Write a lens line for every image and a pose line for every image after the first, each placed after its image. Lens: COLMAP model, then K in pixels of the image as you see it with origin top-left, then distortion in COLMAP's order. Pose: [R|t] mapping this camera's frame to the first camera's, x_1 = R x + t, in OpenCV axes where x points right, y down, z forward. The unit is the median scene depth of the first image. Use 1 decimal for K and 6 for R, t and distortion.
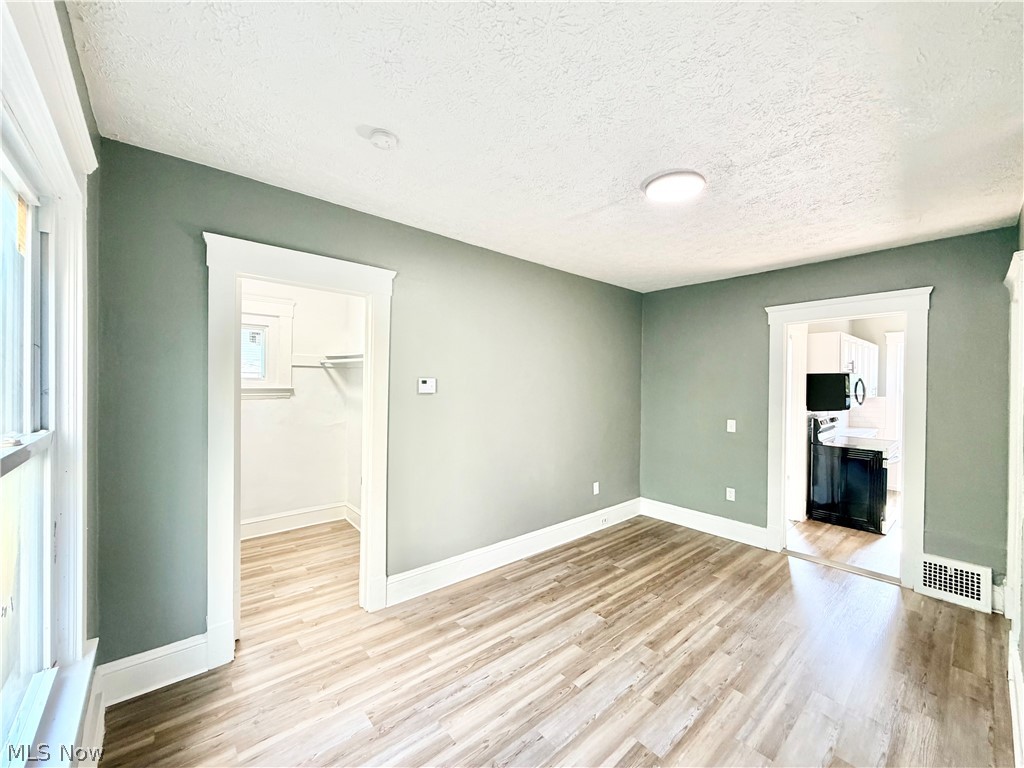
lens RADIAL K [[408.5, 0, 507.7], [0, 408.5, 387.2], [0, 0, 1]] dist [0.002356, 0.000082]
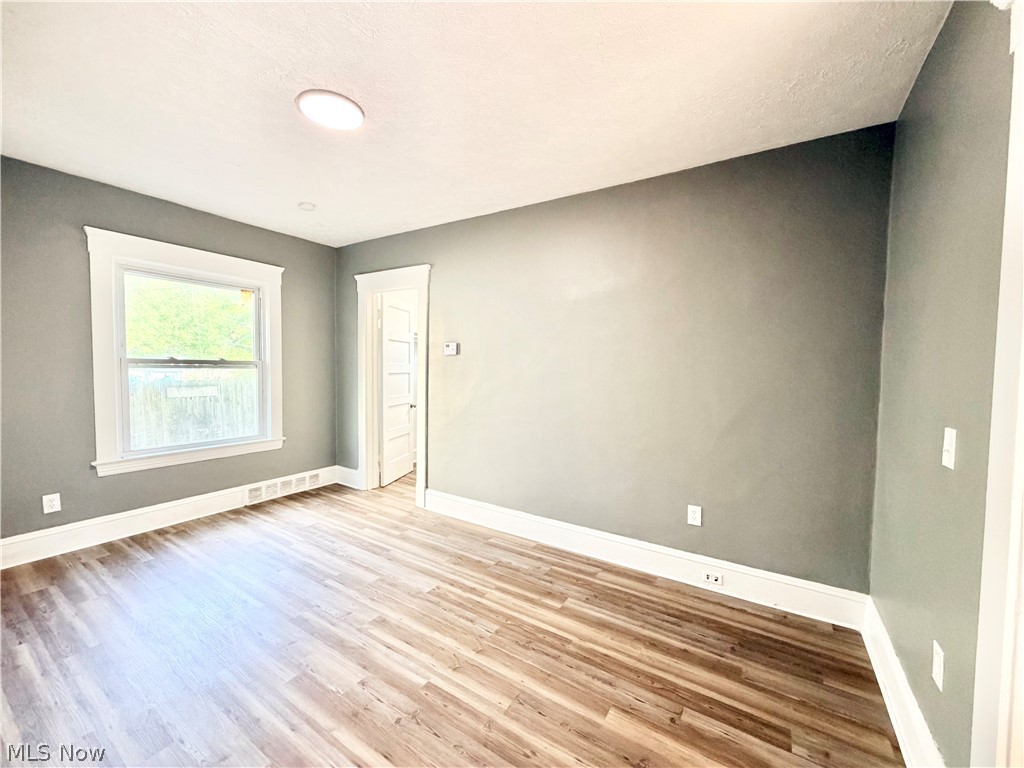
lens RADIAL K [[408.5, 0, 506.8], [0, 408.5, 381.4], [0, 0, 1]] dist [0.002356, 0.000082]
pose [[0.274644, 0.023592, -0.961257, 1.029829], [-0.022680, 0.999580, 0.018052, 0.067533], [0.961279, 0.016844, 0.275063, 0.816810]]
